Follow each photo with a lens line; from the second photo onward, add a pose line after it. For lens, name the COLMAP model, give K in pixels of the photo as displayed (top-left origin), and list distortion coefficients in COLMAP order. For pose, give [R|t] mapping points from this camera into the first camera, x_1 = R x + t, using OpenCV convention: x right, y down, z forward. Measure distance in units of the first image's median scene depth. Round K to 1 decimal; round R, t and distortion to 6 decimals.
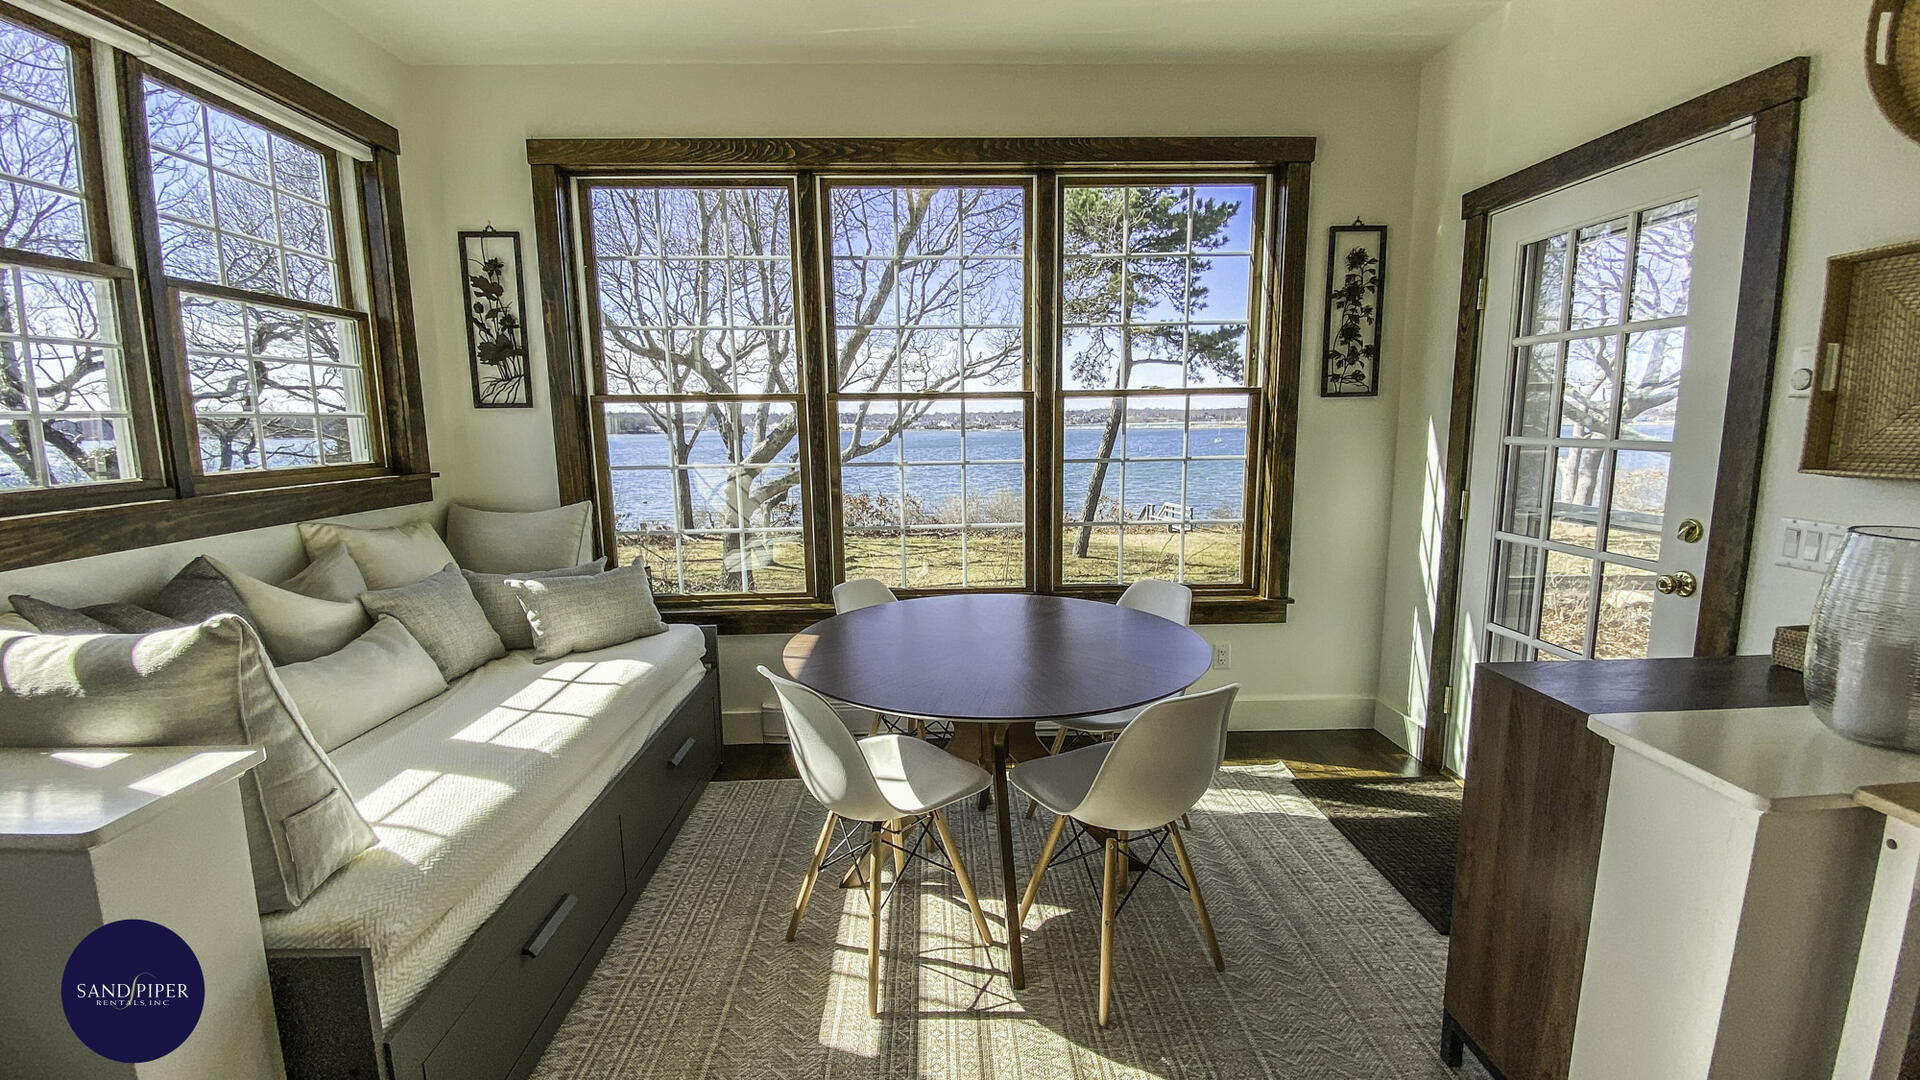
lens RADIAL K [[801.2, 0, 952.4], [0, 801.2, 541.5], [0, 0, 1]] dist [0.031700, -0.027327]
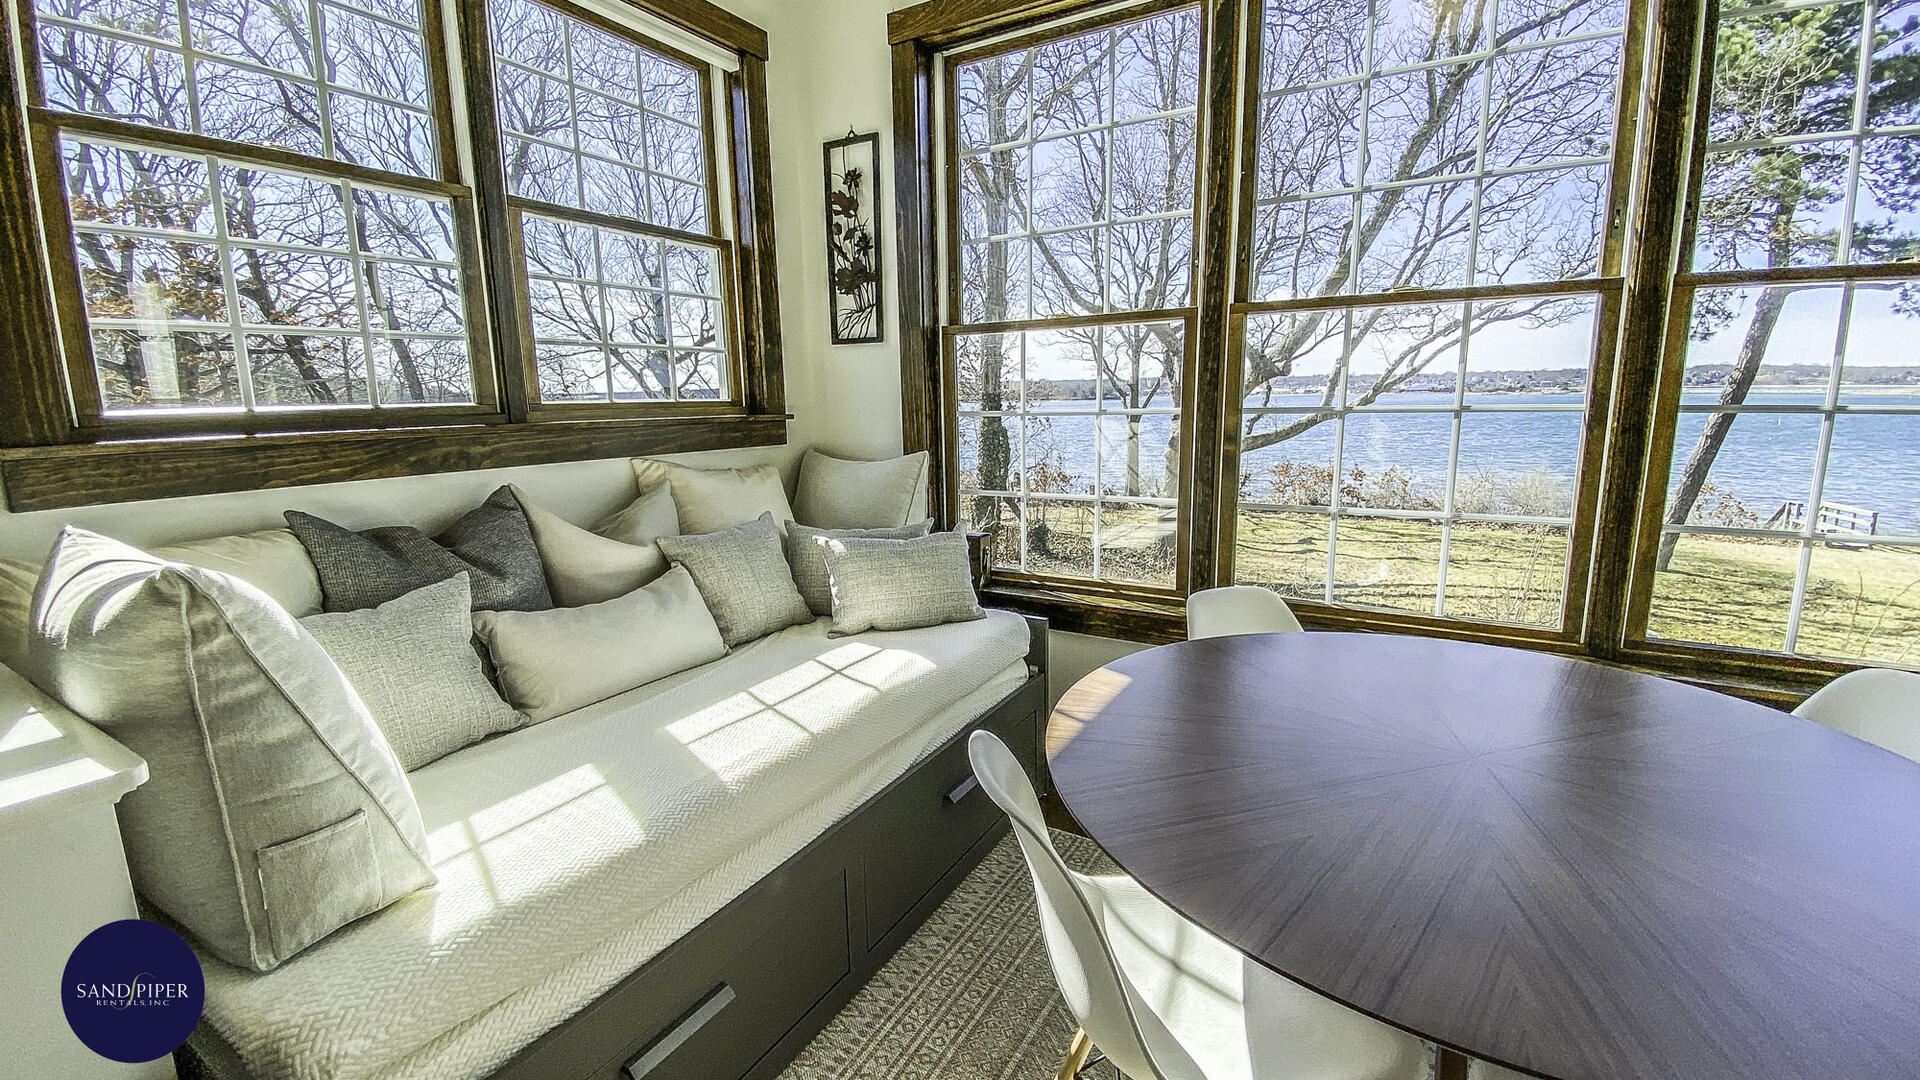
lens RADIAL K [[801.2, 0, 952.4], [0, 801.2, 541.5], [0, 0, 1]] dist [0.031700, -0.027327]
pose [[0.846605, 0.097037, -0.523301, 0.022839], [-0.075933, 0.995202, 0.061697, -0.010466], [0.526777, -0.012497, 0.849912, 0.335100]]
